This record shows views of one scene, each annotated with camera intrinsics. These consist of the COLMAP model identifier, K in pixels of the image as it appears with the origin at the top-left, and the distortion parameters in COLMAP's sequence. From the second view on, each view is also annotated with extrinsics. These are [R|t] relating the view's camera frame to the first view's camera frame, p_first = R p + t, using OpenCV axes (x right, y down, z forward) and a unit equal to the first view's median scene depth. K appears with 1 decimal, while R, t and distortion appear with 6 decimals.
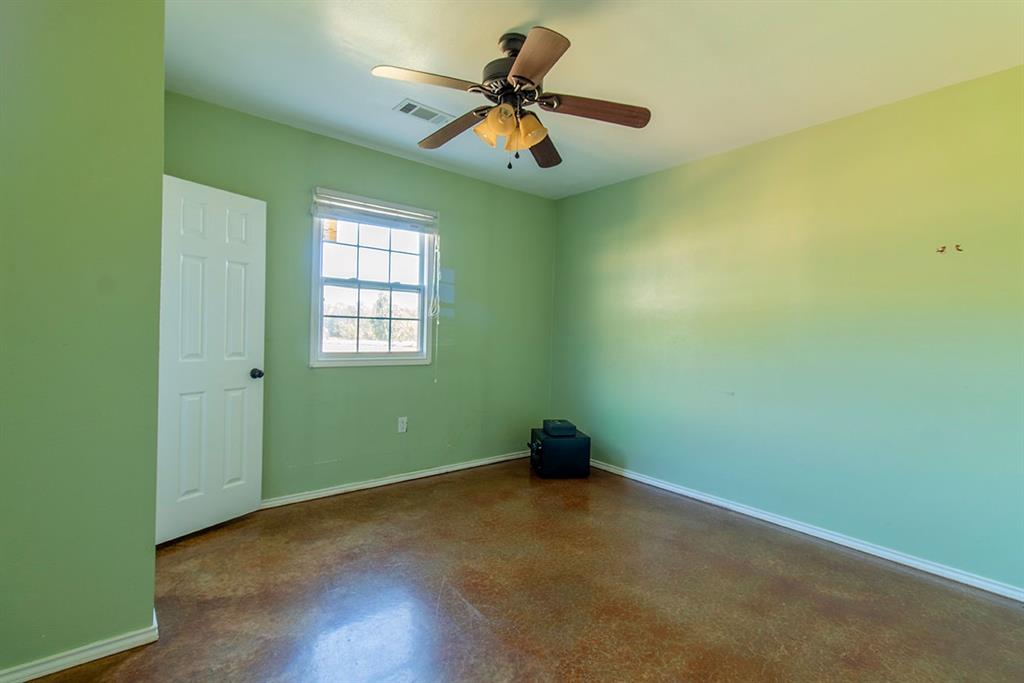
lens RADIAL K [[473.1, 0, 514.3], [0, 473.1, 338.3], [0, 0, 1]] dist [0.005067, 0.000236]
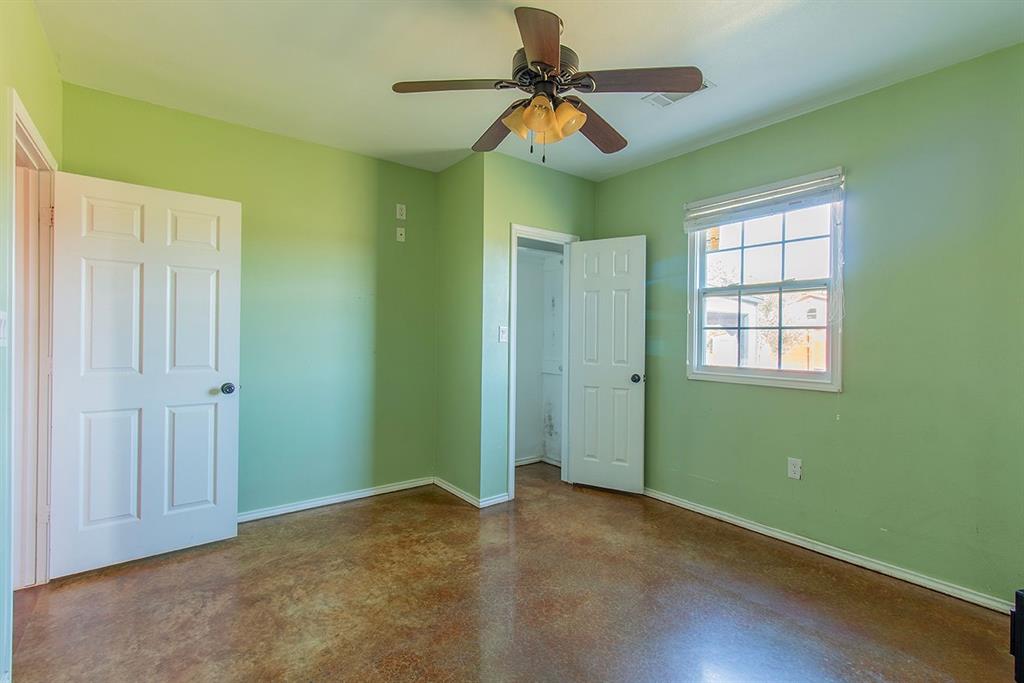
lens RADIAL K [[473.1, 0, 514.1], [0, 473.1, 339.2], [0, 0, 1]] dist [0.005067, 0.000236]
pose [[-0.037434, -0.018922, -0.999120, 0.594929], [-0.024446, 0.999539, -0.018014, 0.002852], [0.999000, 0.023750, -0.037880, 0.642110]]
